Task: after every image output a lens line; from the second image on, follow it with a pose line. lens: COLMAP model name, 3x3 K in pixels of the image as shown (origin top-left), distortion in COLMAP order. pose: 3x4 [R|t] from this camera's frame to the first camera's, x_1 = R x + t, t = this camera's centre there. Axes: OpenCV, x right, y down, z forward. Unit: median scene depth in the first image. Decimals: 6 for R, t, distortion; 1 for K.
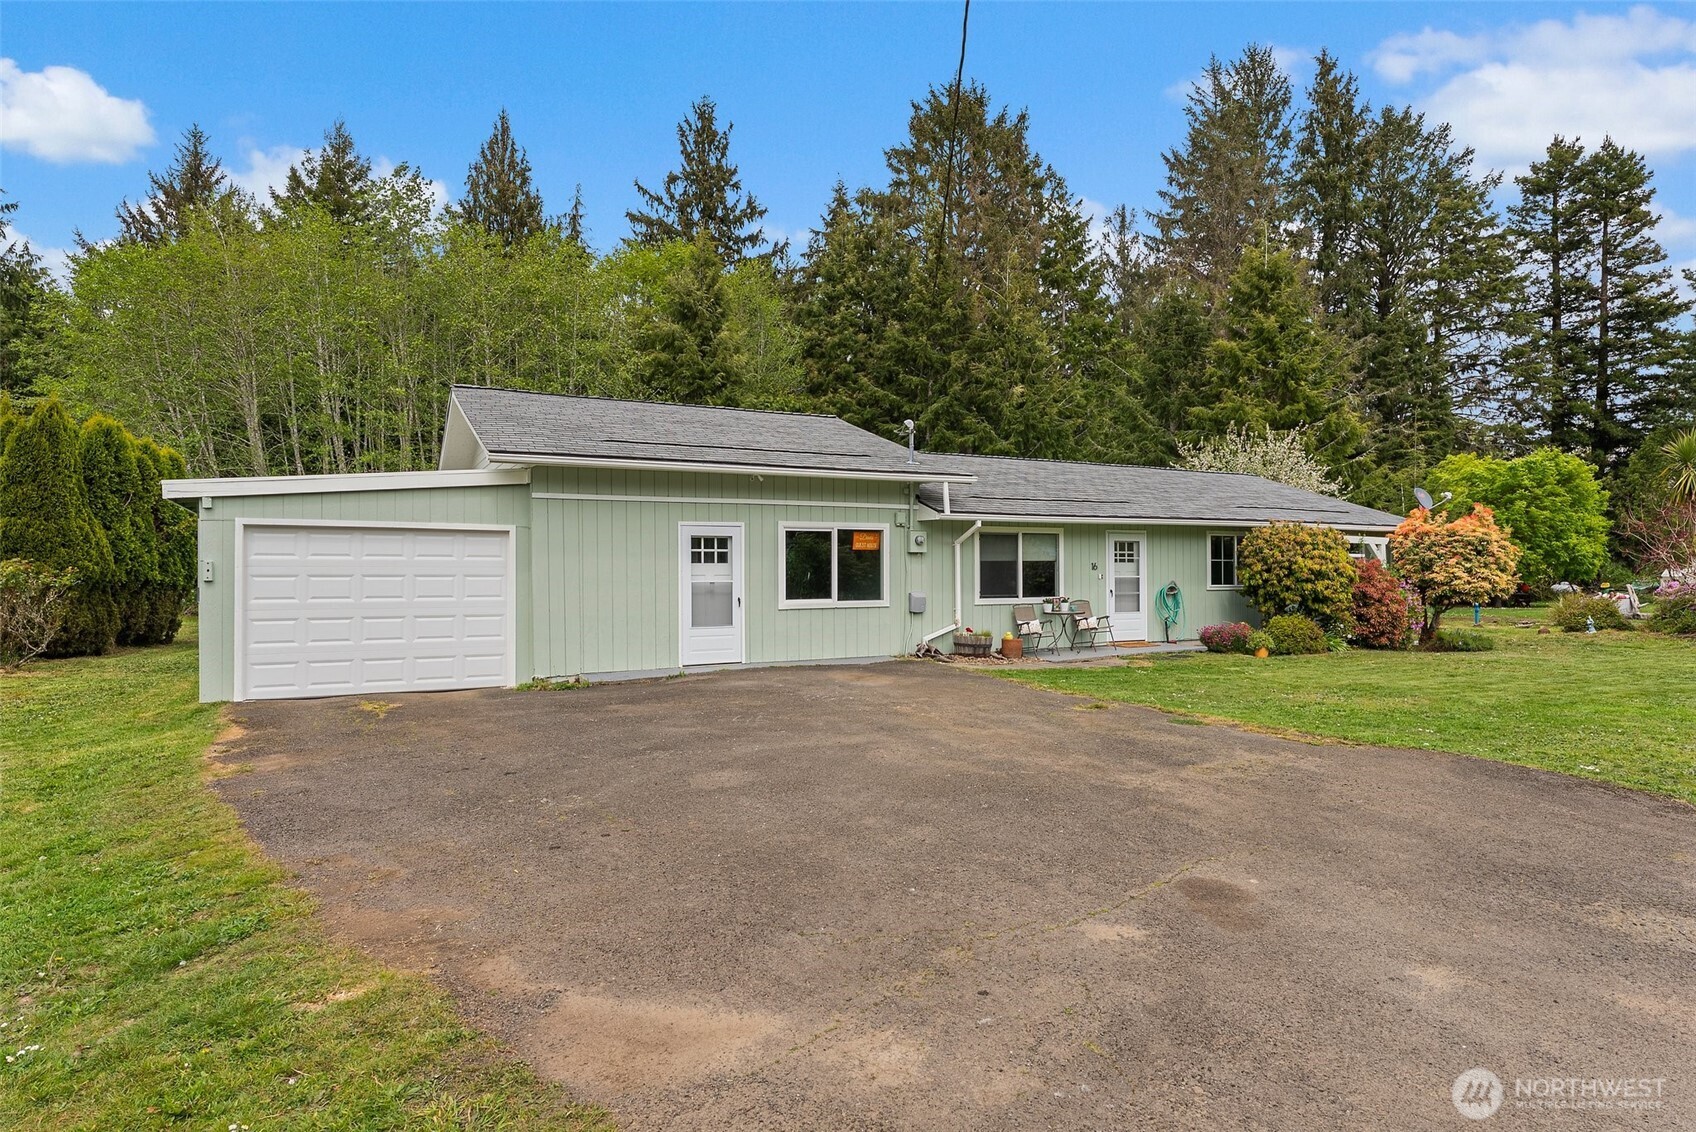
lens RADIAL K [[920.6, 0, 862.6], [0, 920.6, 566.6], [0, 0, 1]] dist [0.013969, -0.003789]
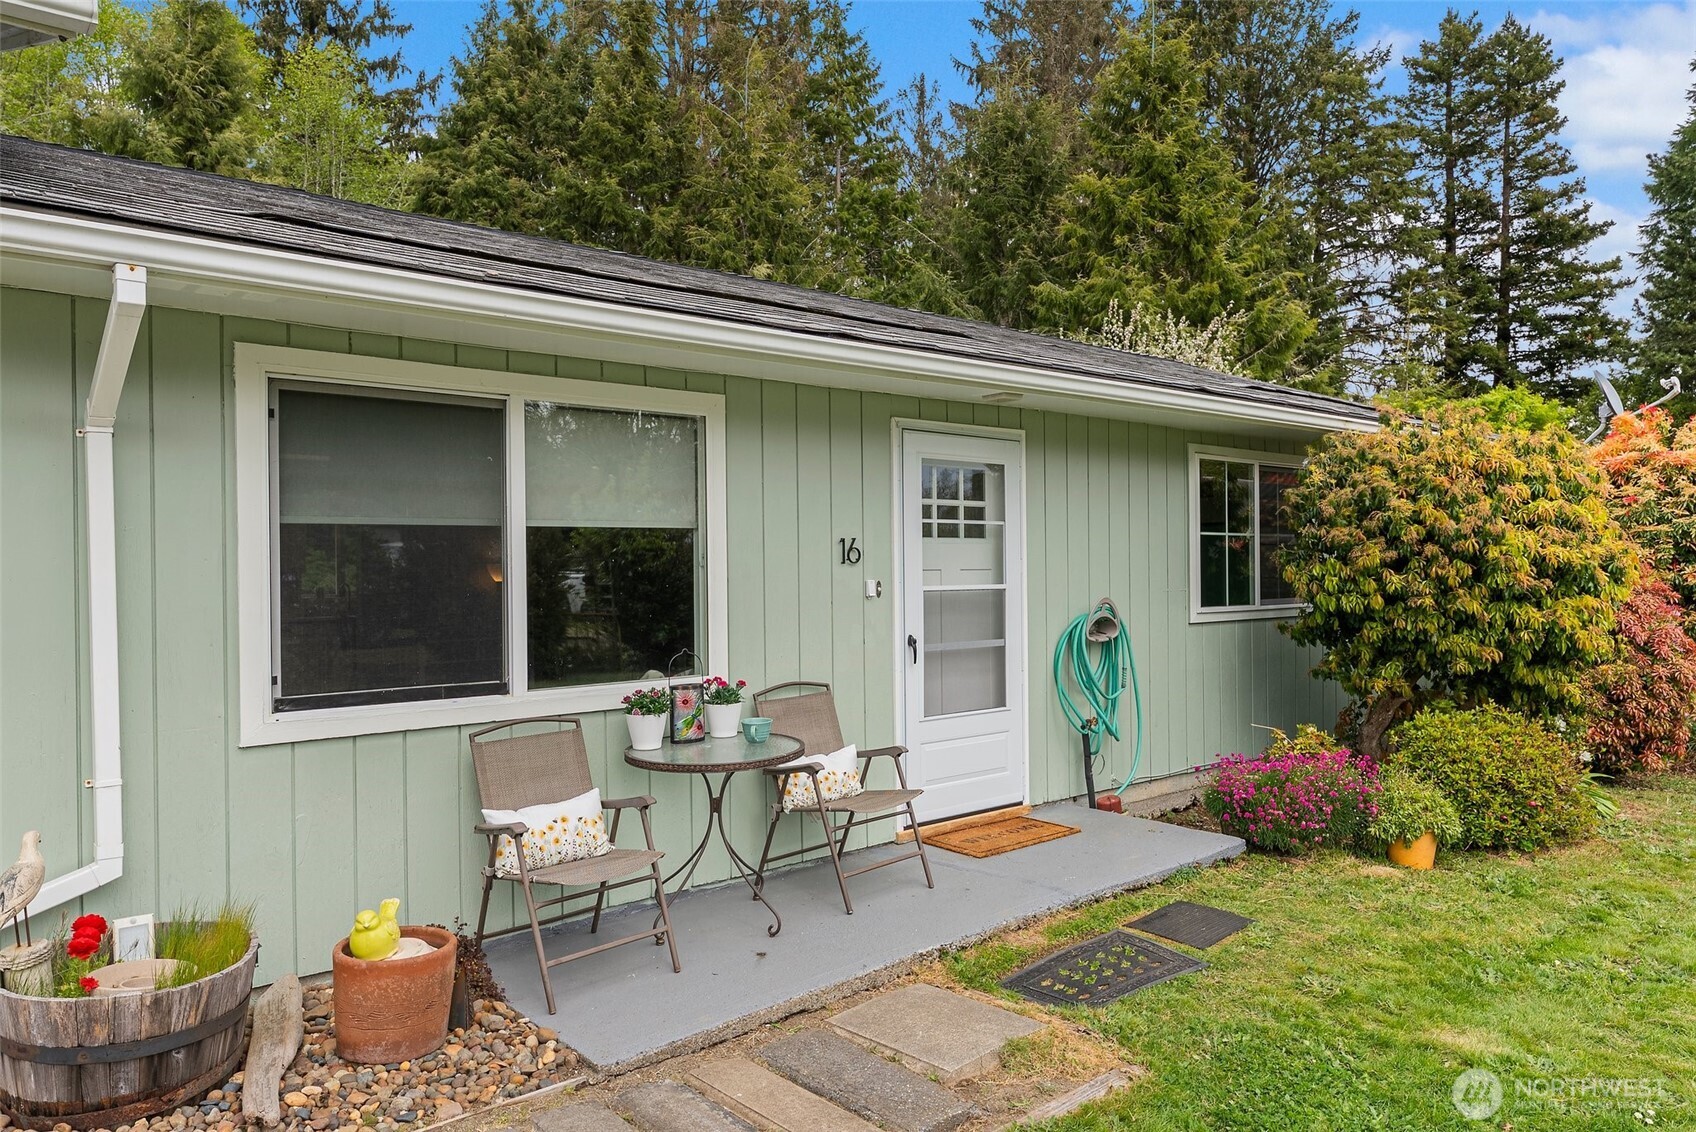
lens RADIAL K [[1151.9, 0, 851.9], [0, 1151.9, 567.6], [0, 0, 1]] dist [0.005041, 0.001173]
pose [[0.976916, -0.003987, 0.213585, 0.057639], [0.001978, 0.999952, 0.009616, 0.000380], [-0.213613, -0.008971, 0.976877, 0.215280]]
